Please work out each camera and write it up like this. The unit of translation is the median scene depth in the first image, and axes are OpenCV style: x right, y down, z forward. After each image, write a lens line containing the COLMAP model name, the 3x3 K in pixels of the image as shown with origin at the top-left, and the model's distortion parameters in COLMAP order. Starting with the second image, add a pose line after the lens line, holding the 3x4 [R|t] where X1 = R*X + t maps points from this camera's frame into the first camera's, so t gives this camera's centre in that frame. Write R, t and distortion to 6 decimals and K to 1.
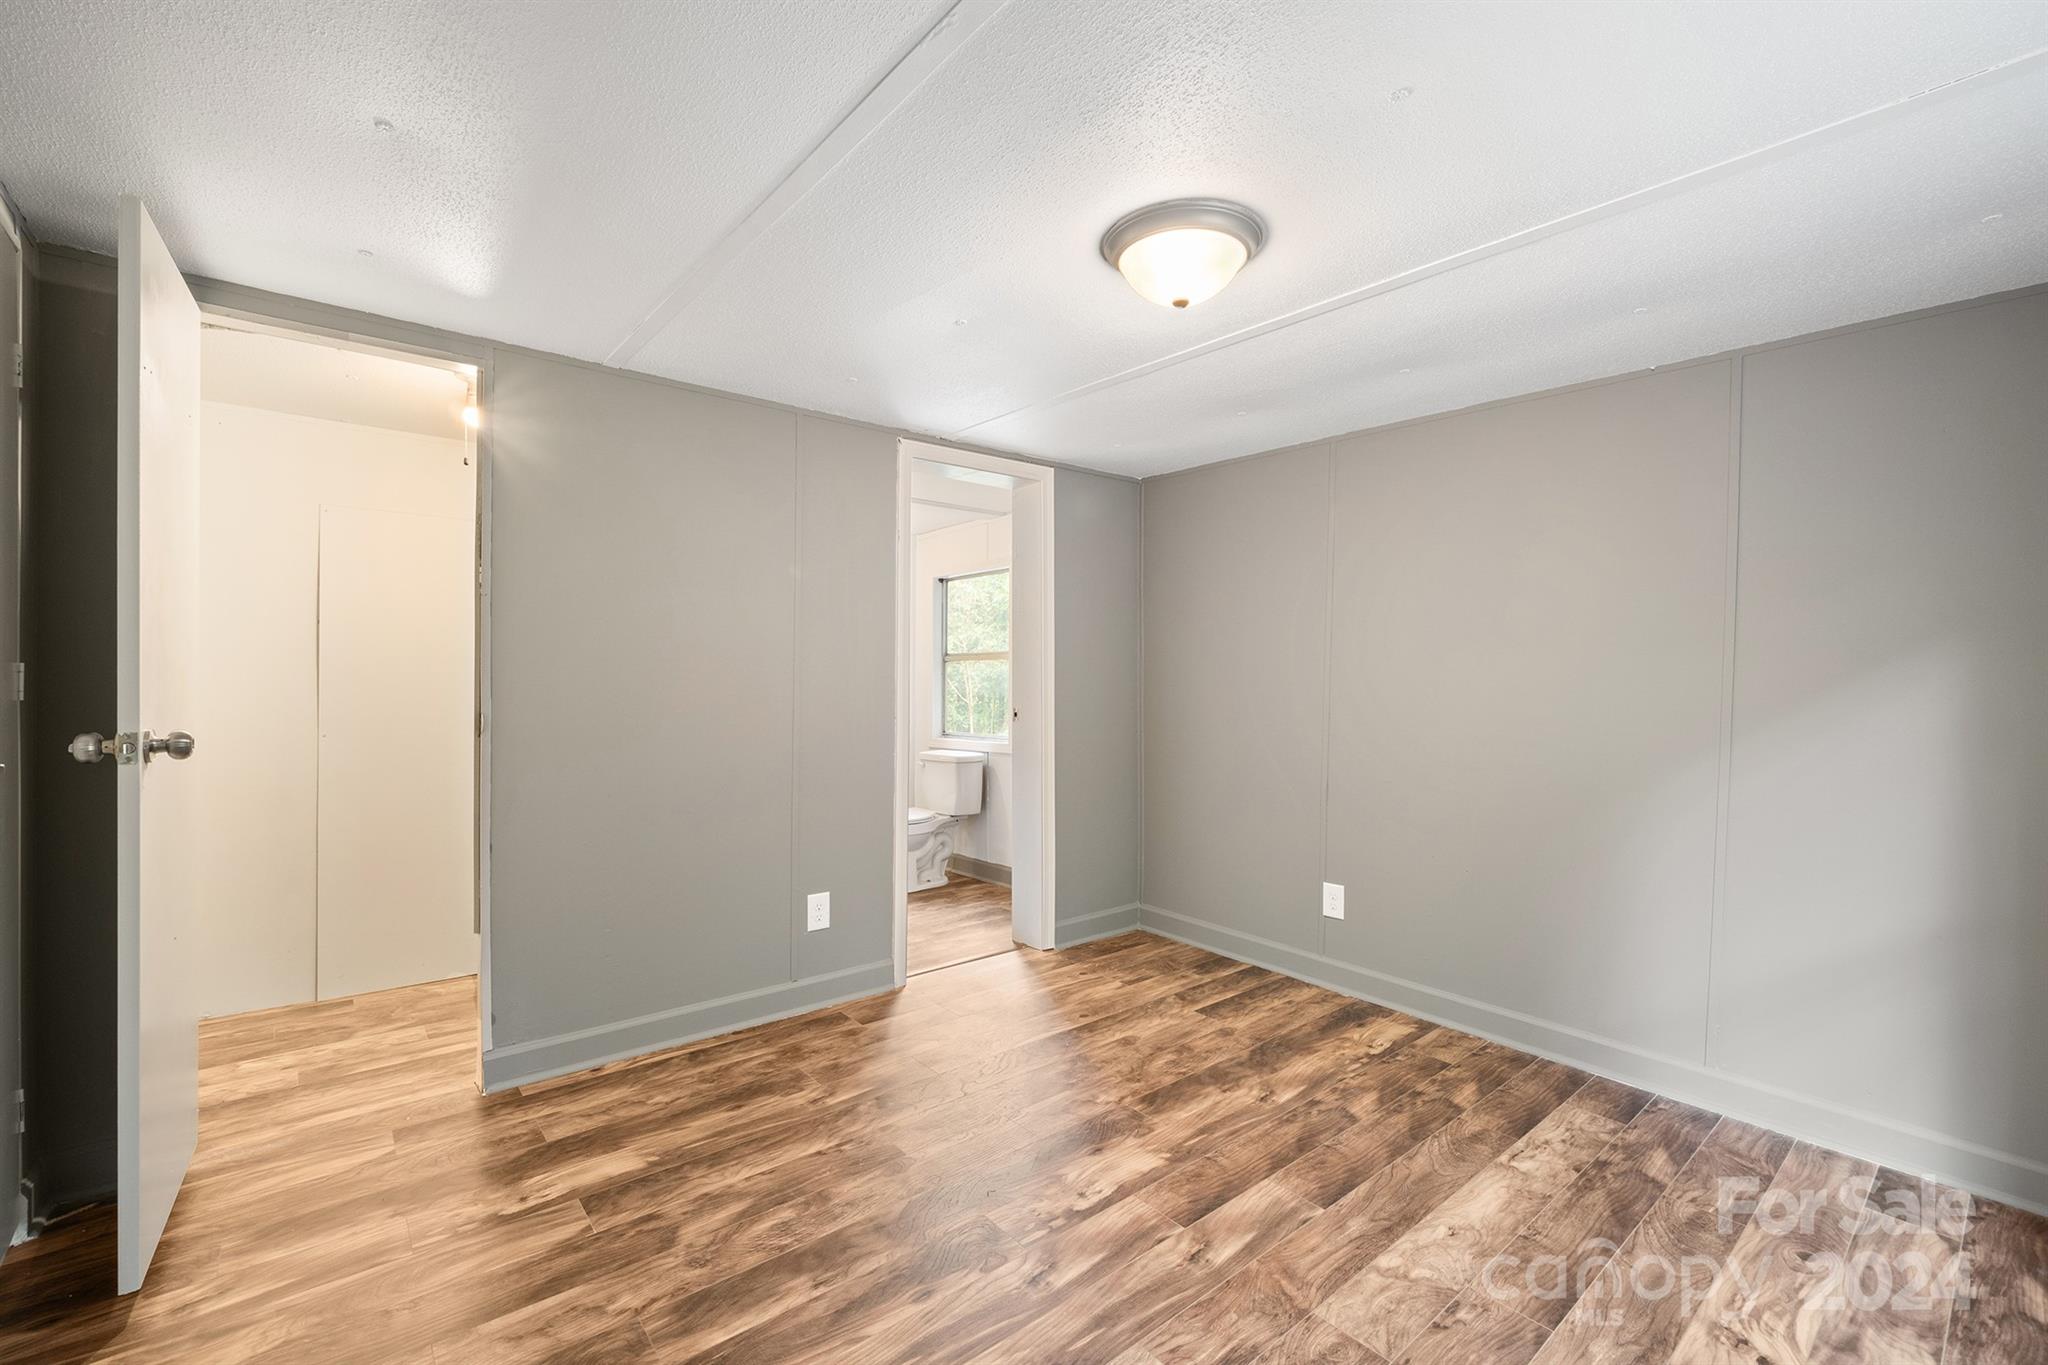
lens RADIAL K [[861.6, 0, 1032.7], [0, 861.6, 678.2], [0, 0, 1]] dist [-0.006364, -0.001093]
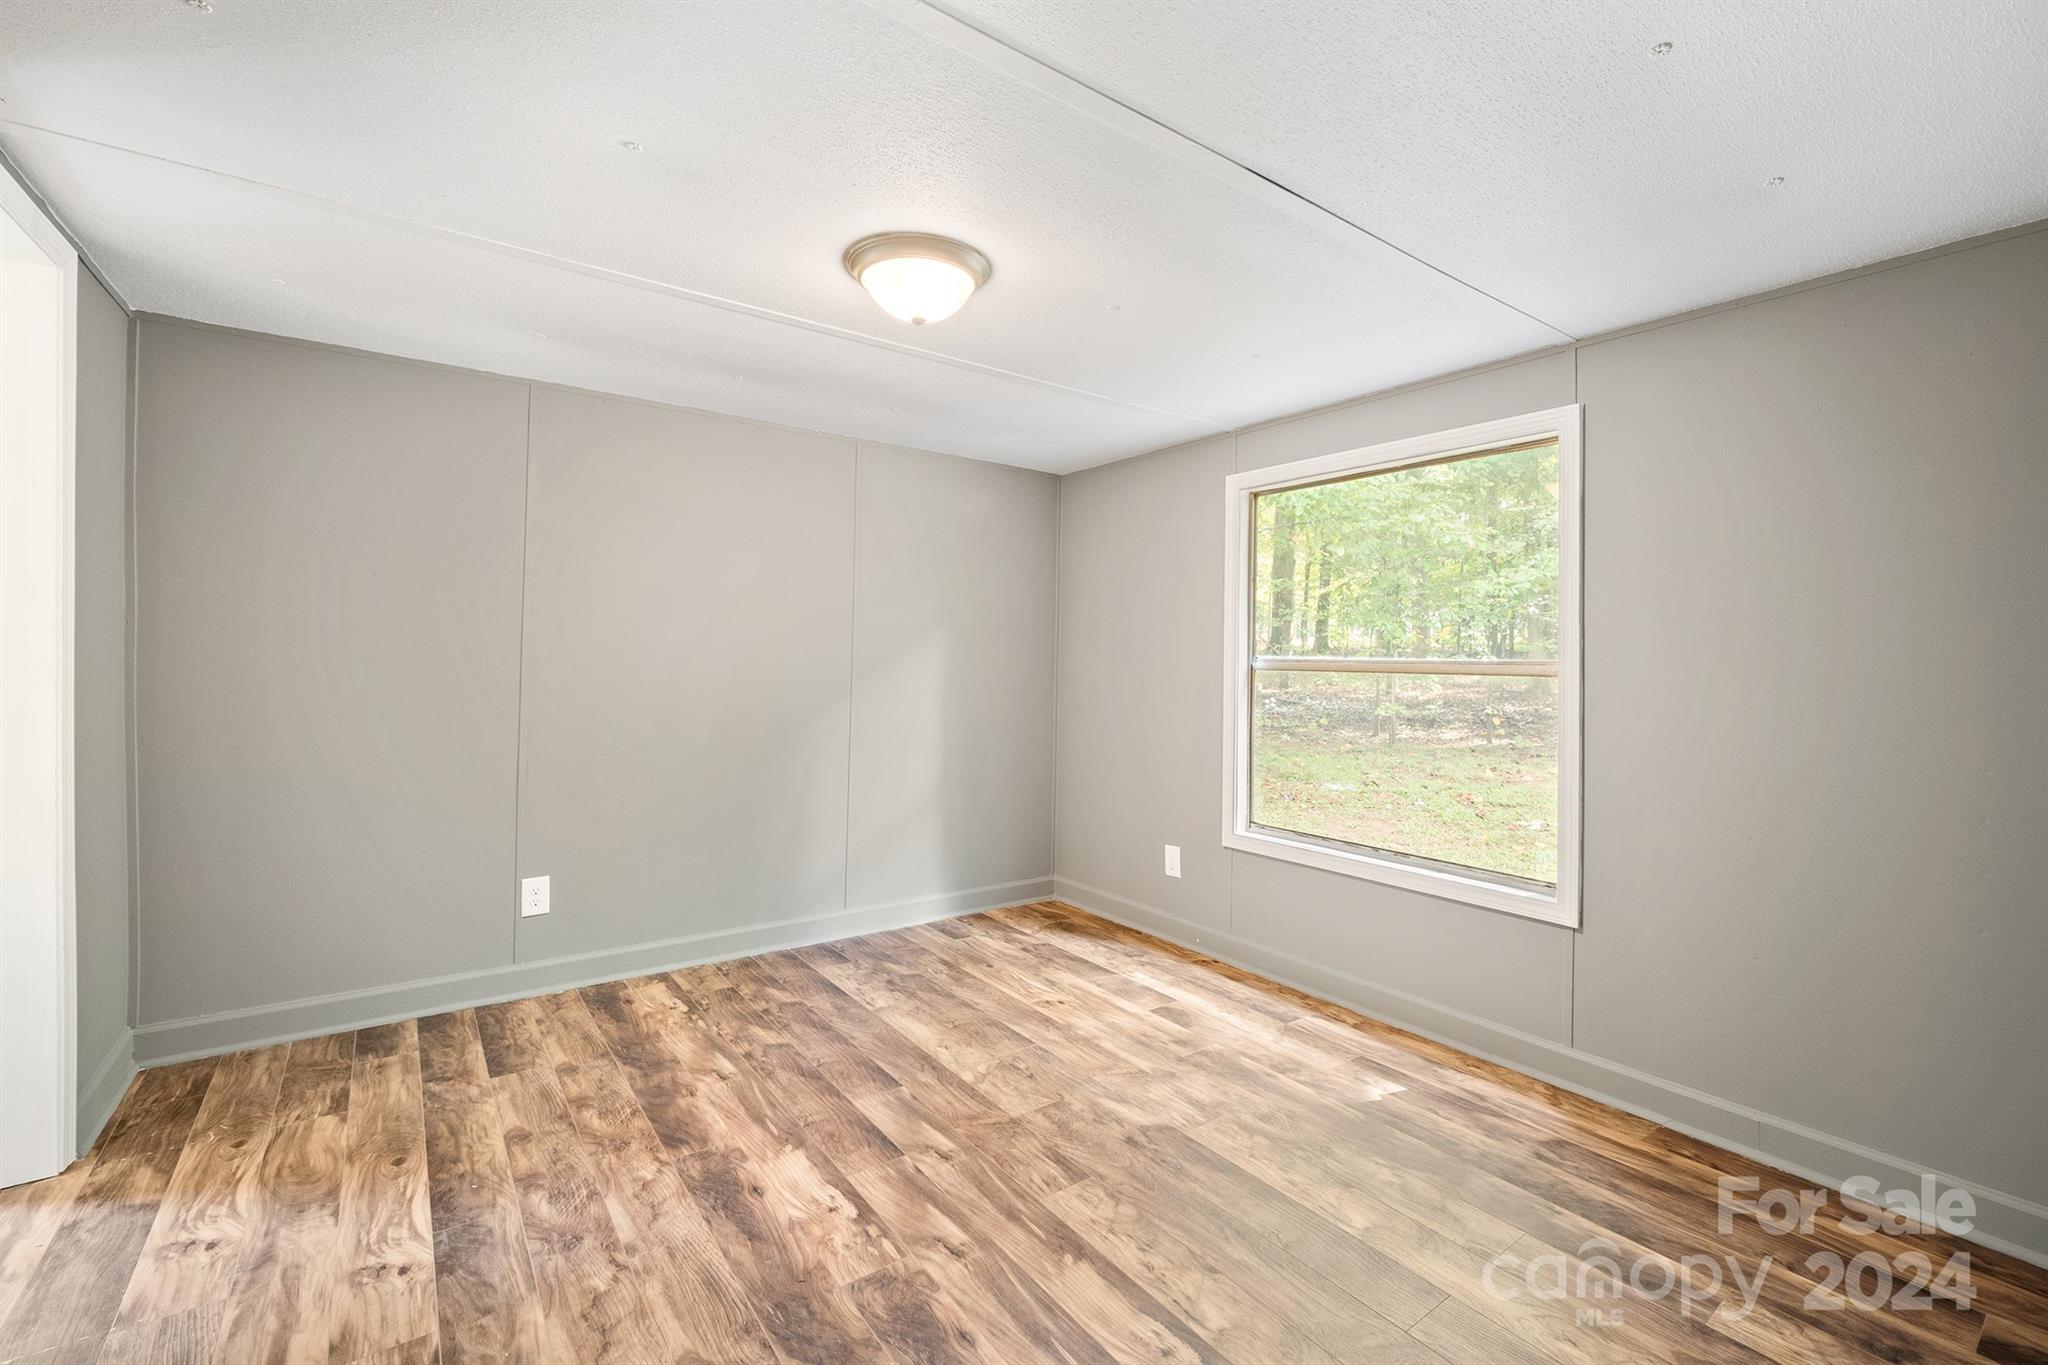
lens RADIAL K [[861.6, 0, 1016.2], [0, 861.6, 649.1], [0, 0, 1]] dist [-0.006364, -0.001093]
pose [[0.071298, -0.001955, 0.997453, -0.686027], [-0.010756, 0.999938, 0.002729, -0.009405], [-0.997397, -0.010923, 0.071273, 0.593824]]
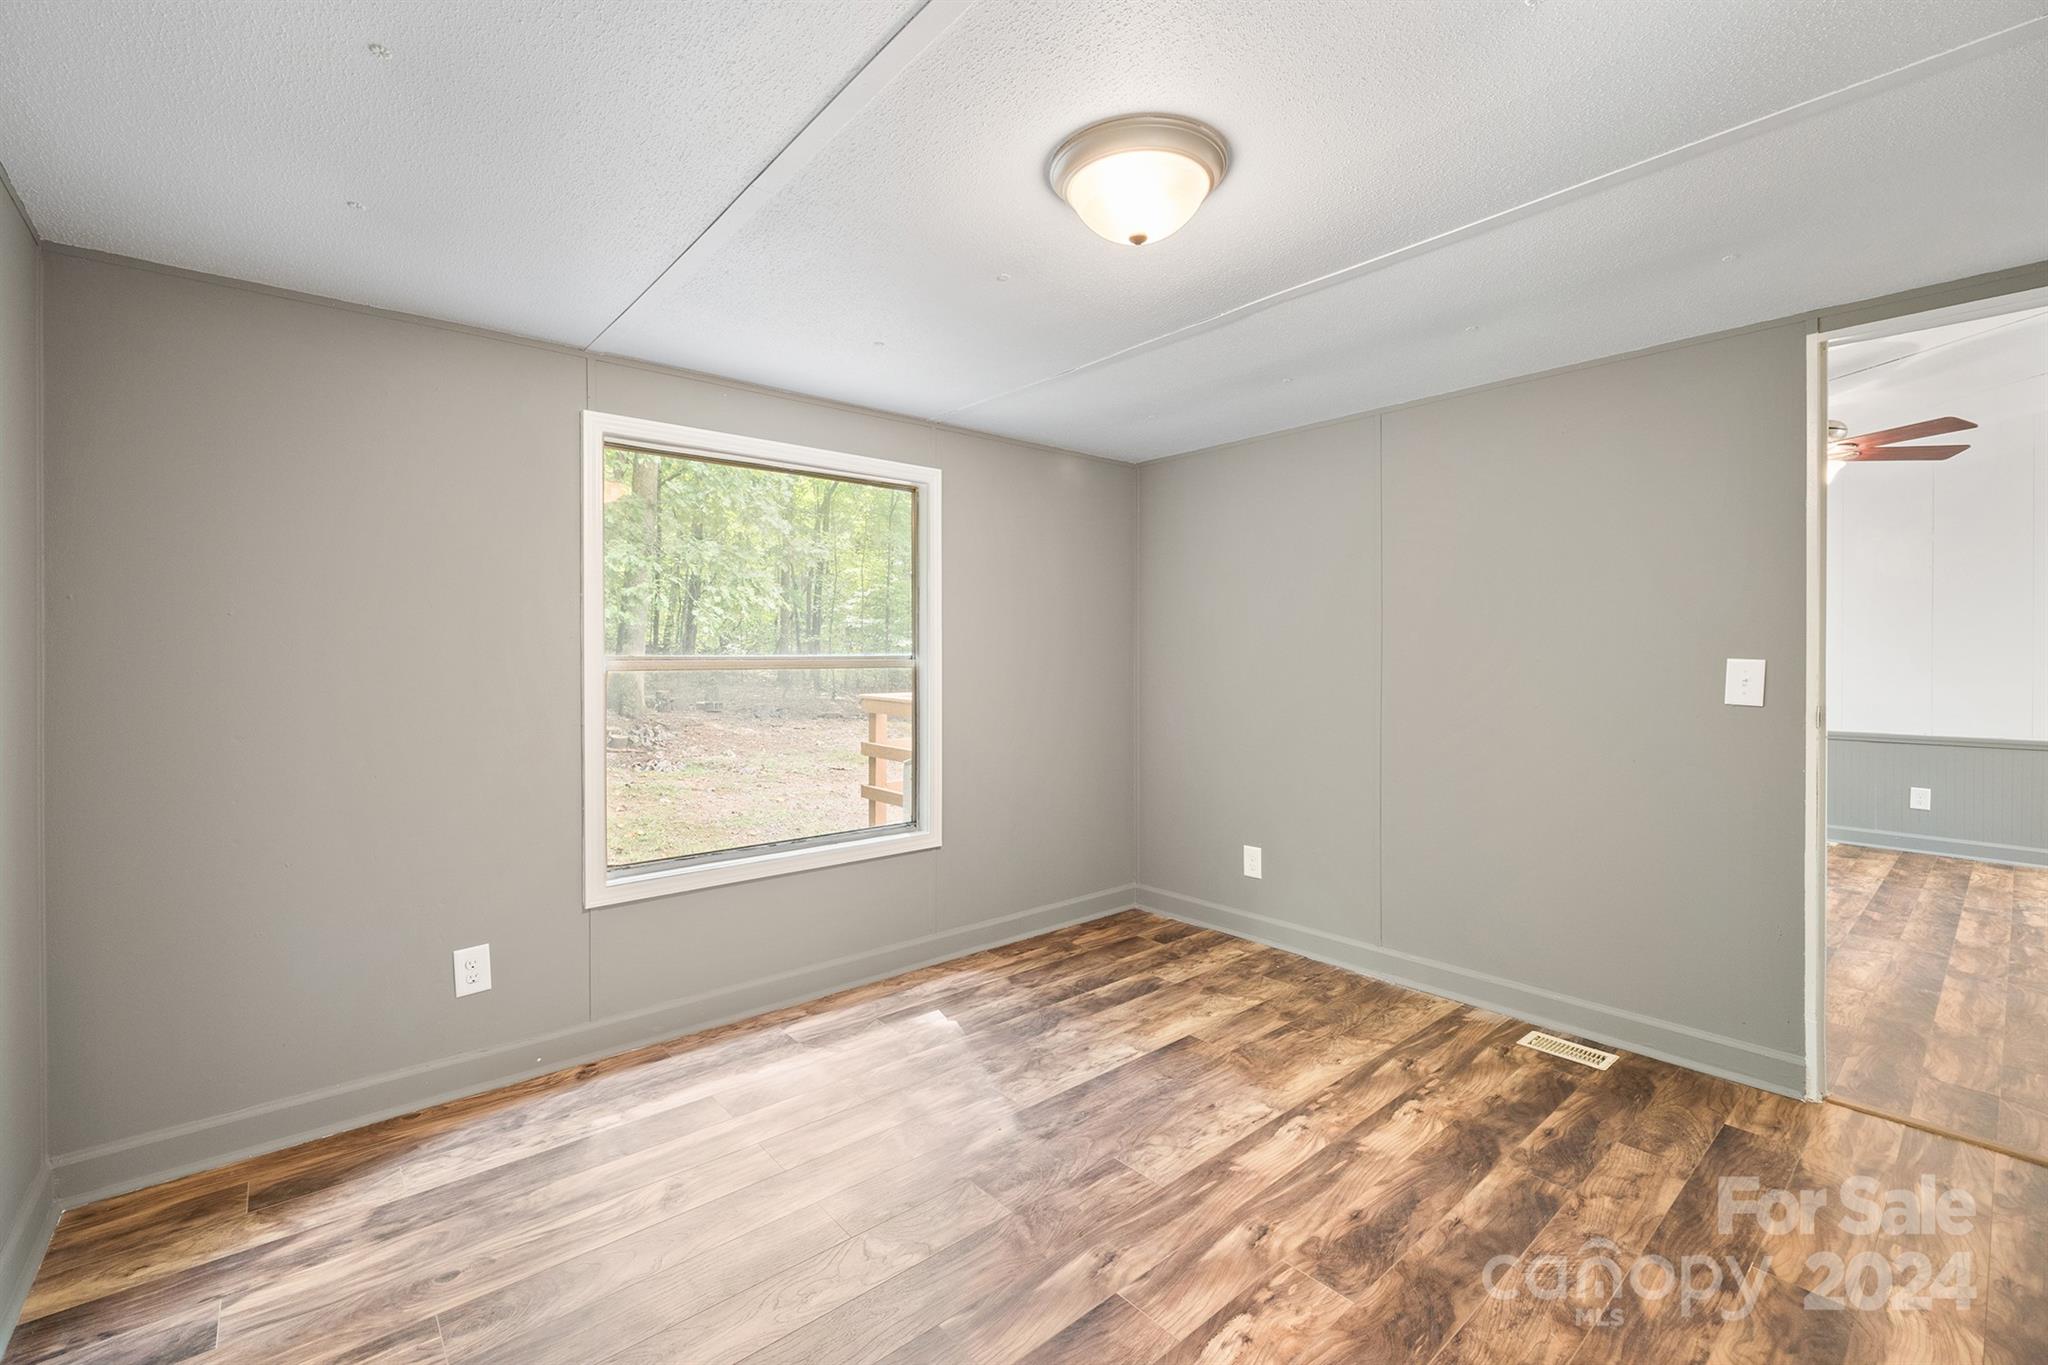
lens RADIAL K [[861.6, 0, 1035.7], [0, 861.6, 671.3], [0, 0, 1]] dist [-0.006364, -0.001093]
pose [[-0.999826, -0.011144, -0.014970, 0.210113], [-0.011436, 0.999744, 0.019513, -0.004120], [0.014749, 0.019680, -0.999698, 1.399479]]
